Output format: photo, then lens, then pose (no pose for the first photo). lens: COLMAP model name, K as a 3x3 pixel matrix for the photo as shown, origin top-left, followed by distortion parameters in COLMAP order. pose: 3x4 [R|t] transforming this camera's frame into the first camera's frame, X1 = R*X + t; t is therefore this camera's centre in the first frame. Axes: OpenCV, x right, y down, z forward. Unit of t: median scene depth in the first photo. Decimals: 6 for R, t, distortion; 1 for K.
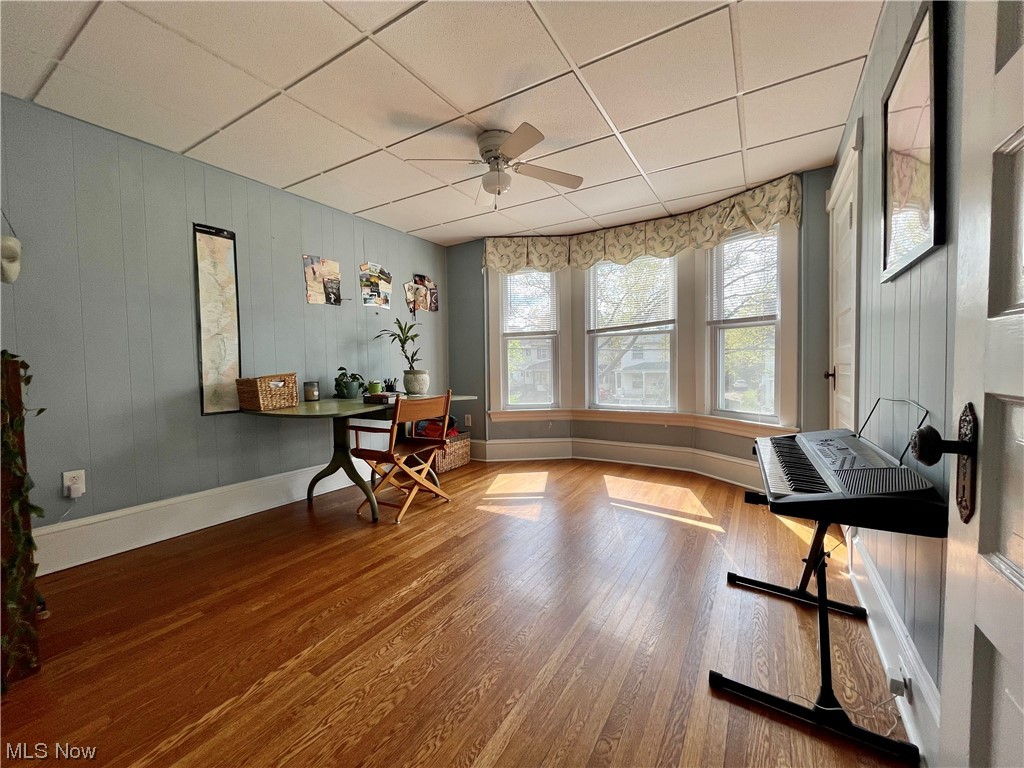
lens RADIAL K [[410.7, 0, 512.7], [0, 410.7, 382.0], [0, 0, 1]] dist [-0.003058, -0.000381]
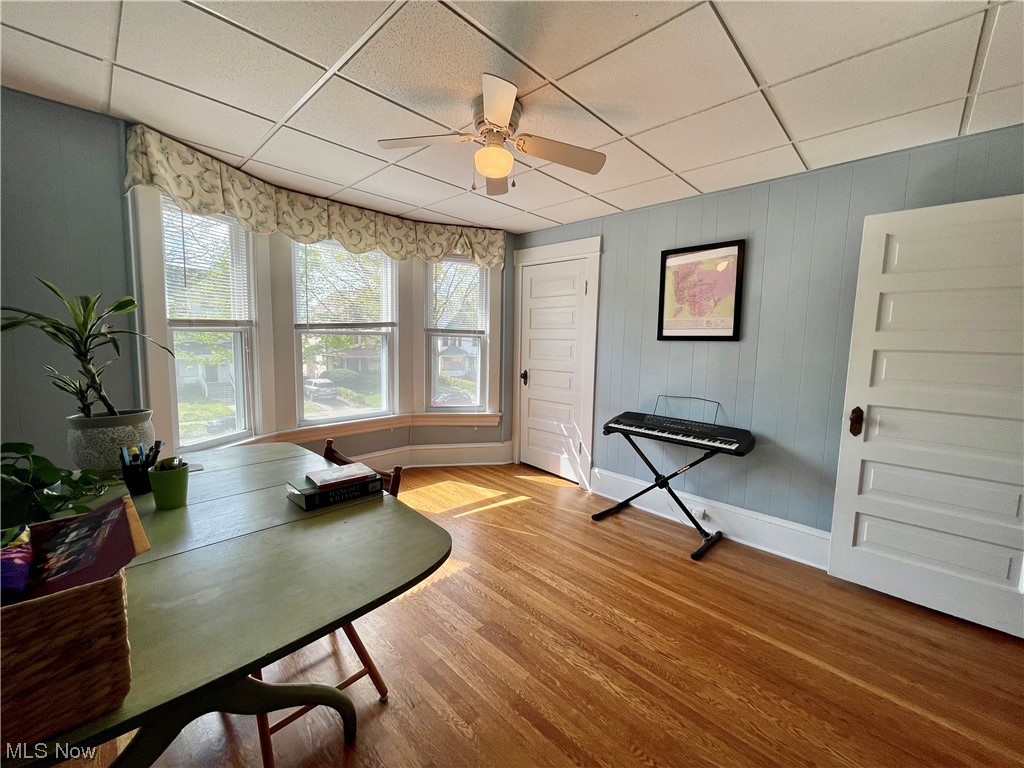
lens RADIAL K [[410.7, 0, 512.2], [0, 410.7, 380.7], [0, 0, 1]] dist [-0.003058, -0.000381]
pose [[0.223990, -0.073157, 0.971842, -0.564466], [0.020360, 0.997312, 0.070381, -0.082338], [-0.974379, 0.004022, 0.224878, 0.543908]]
